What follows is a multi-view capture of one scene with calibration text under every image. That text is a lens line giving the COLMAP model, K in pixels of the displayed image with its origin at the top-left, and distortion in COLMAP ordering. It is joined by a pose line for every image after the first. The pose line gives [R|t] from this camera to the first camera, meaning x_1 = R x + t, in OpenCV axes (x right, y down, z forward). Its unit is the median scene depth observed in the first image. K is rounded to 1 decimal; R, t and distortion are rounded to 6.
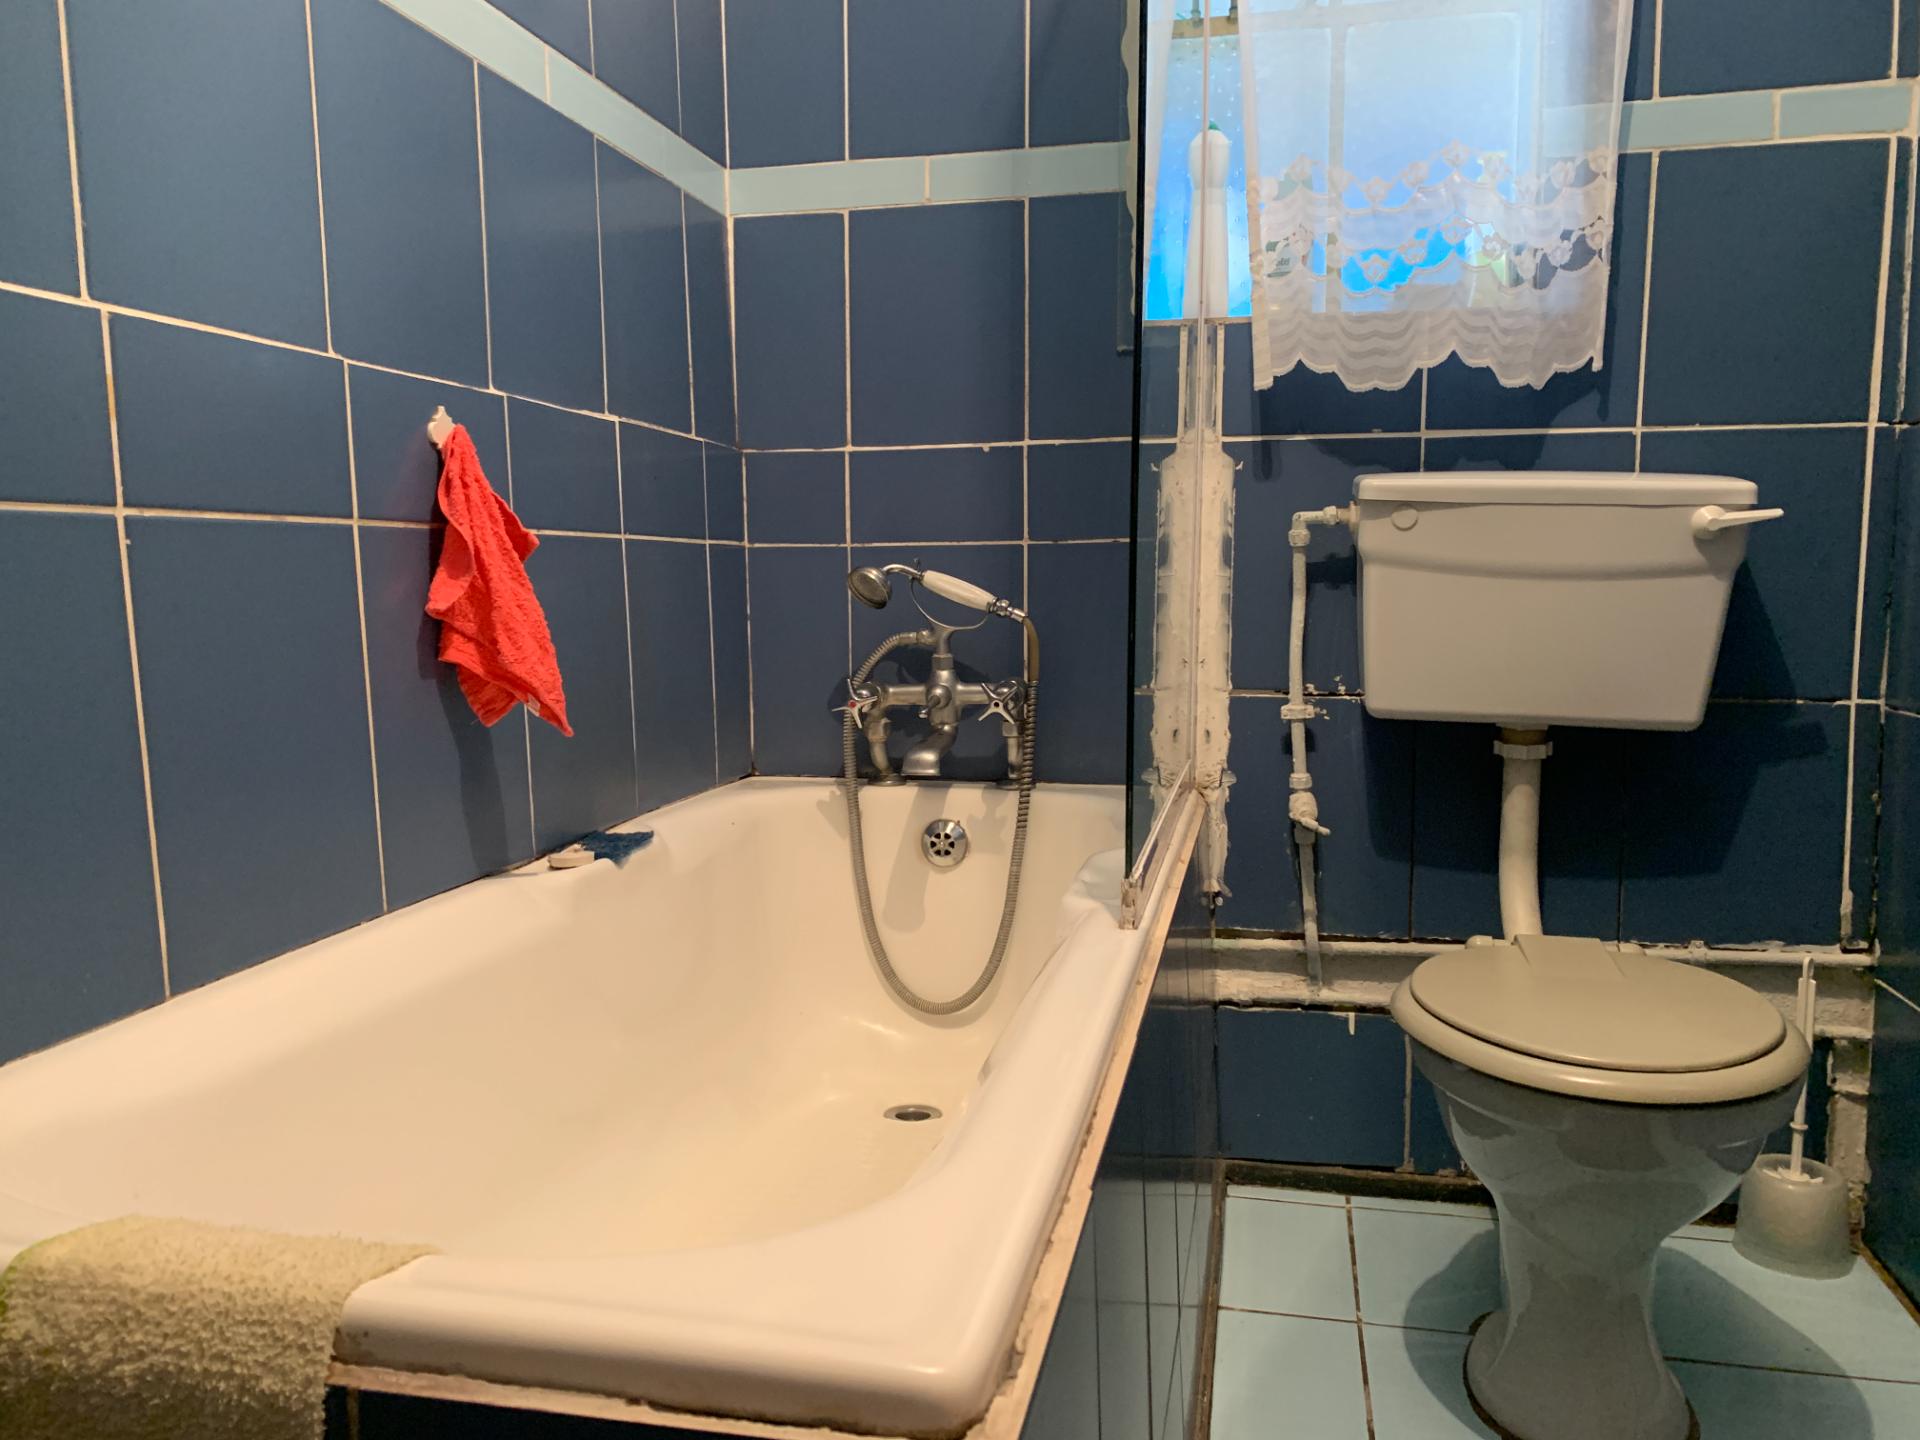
lens RADIAL K [[1421.4, 0, 924.3], [0, 1421.4, 720.7], [0, 0, 1]] dist [0.128268, -0.288879]
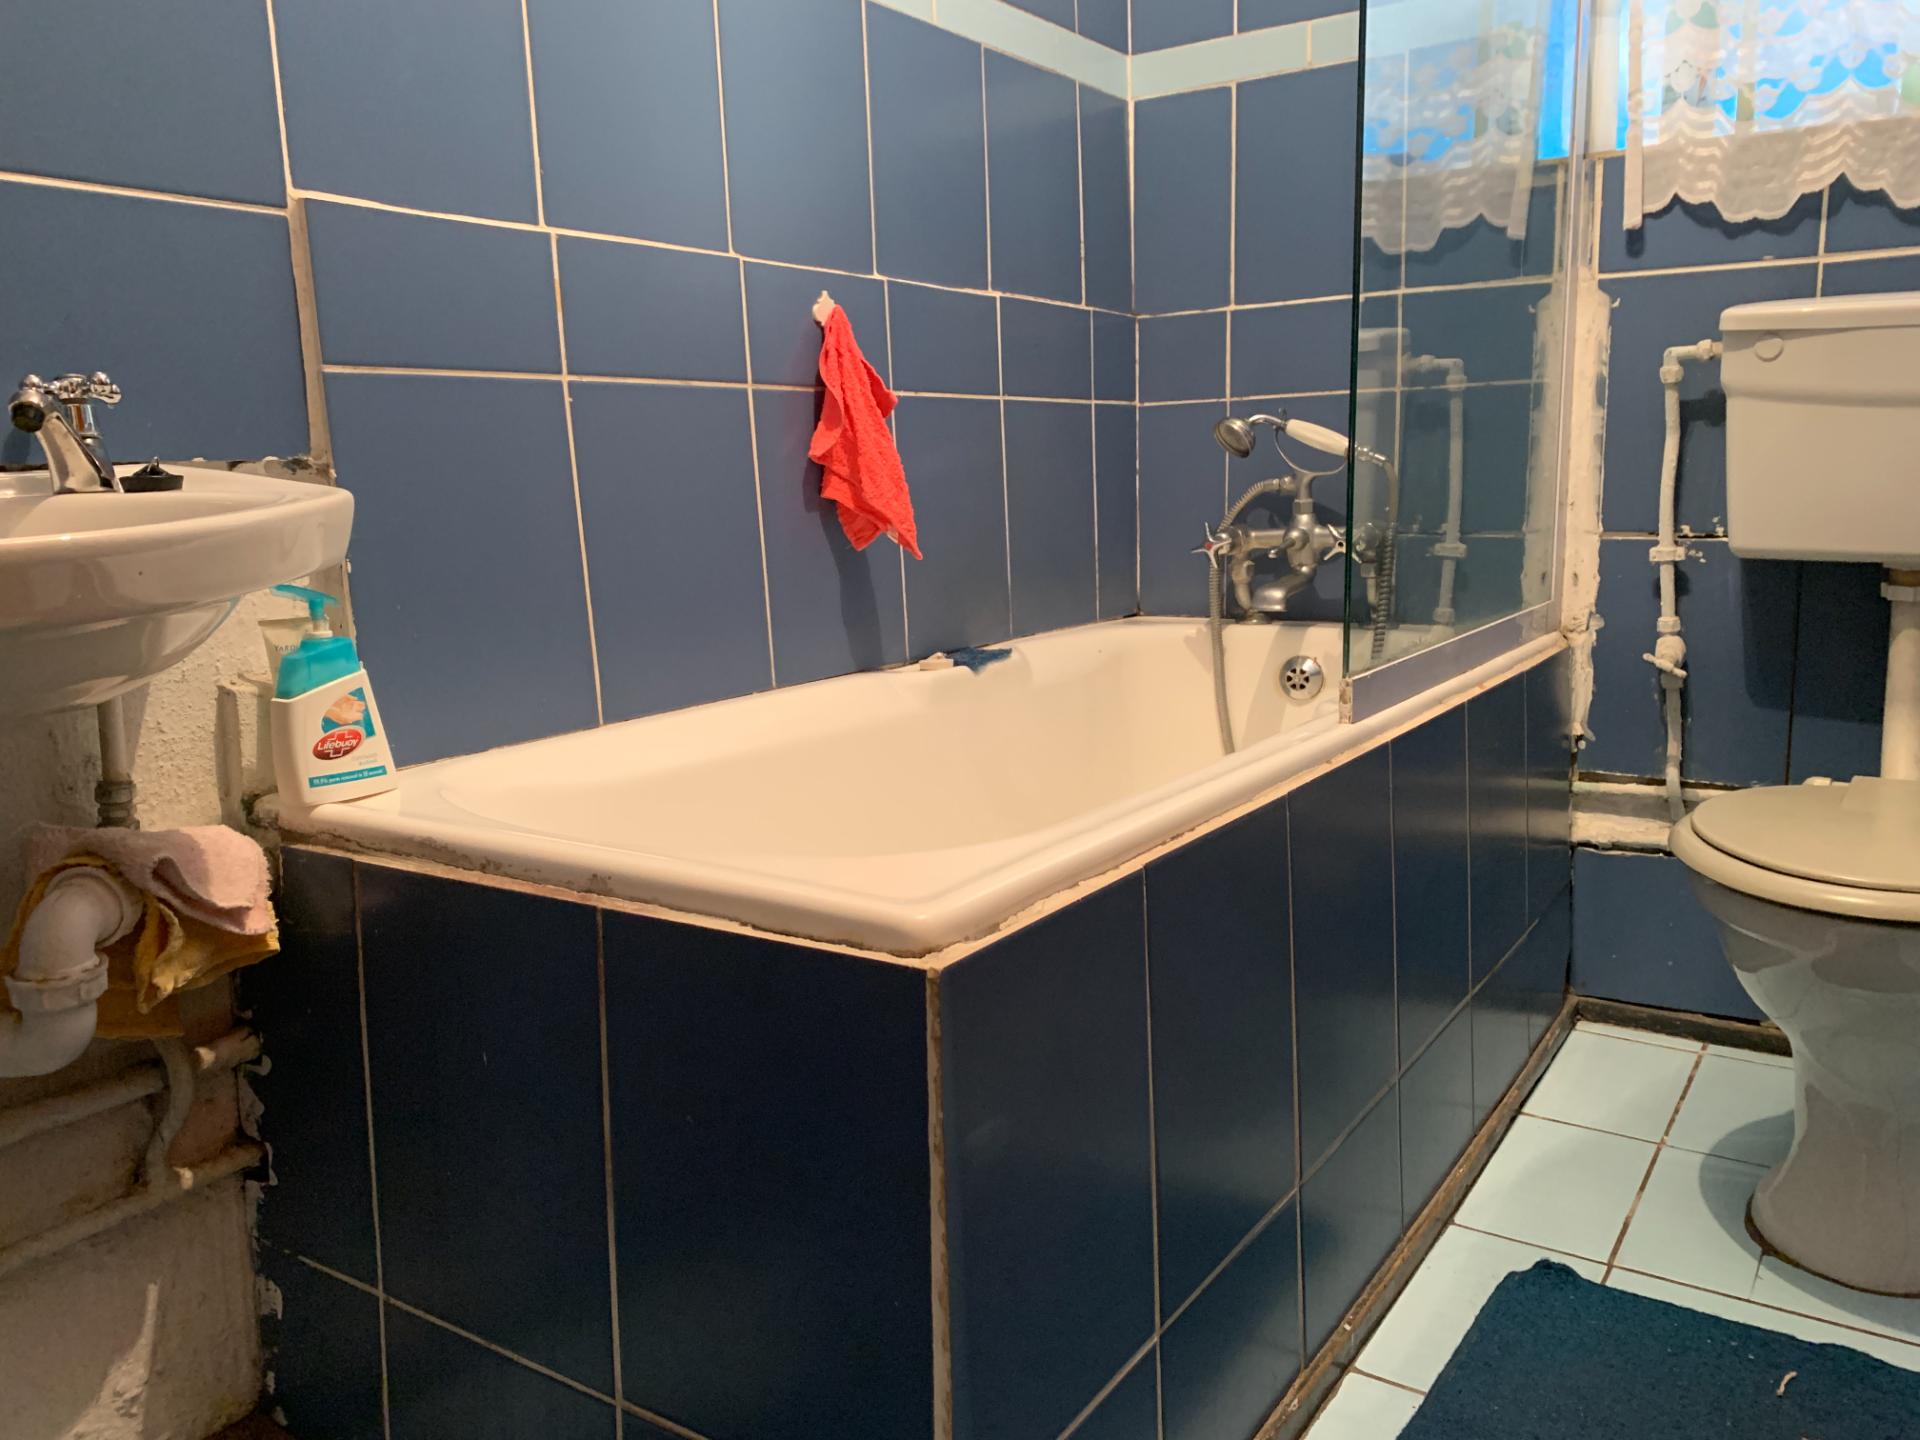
lens RADIAL K [[1460.4, 0, 958.3], [0, 1460.4, 706.2], [0, 0, 1]] dist [0.033844, -0.044199]
pose [[0.936628, 0.038175, -0.348239, 0.159214], [-0.014968, 0.997498, 0.069090, 0.035723], [0.350005, -0.059500, 0.934856, -0.119068]]
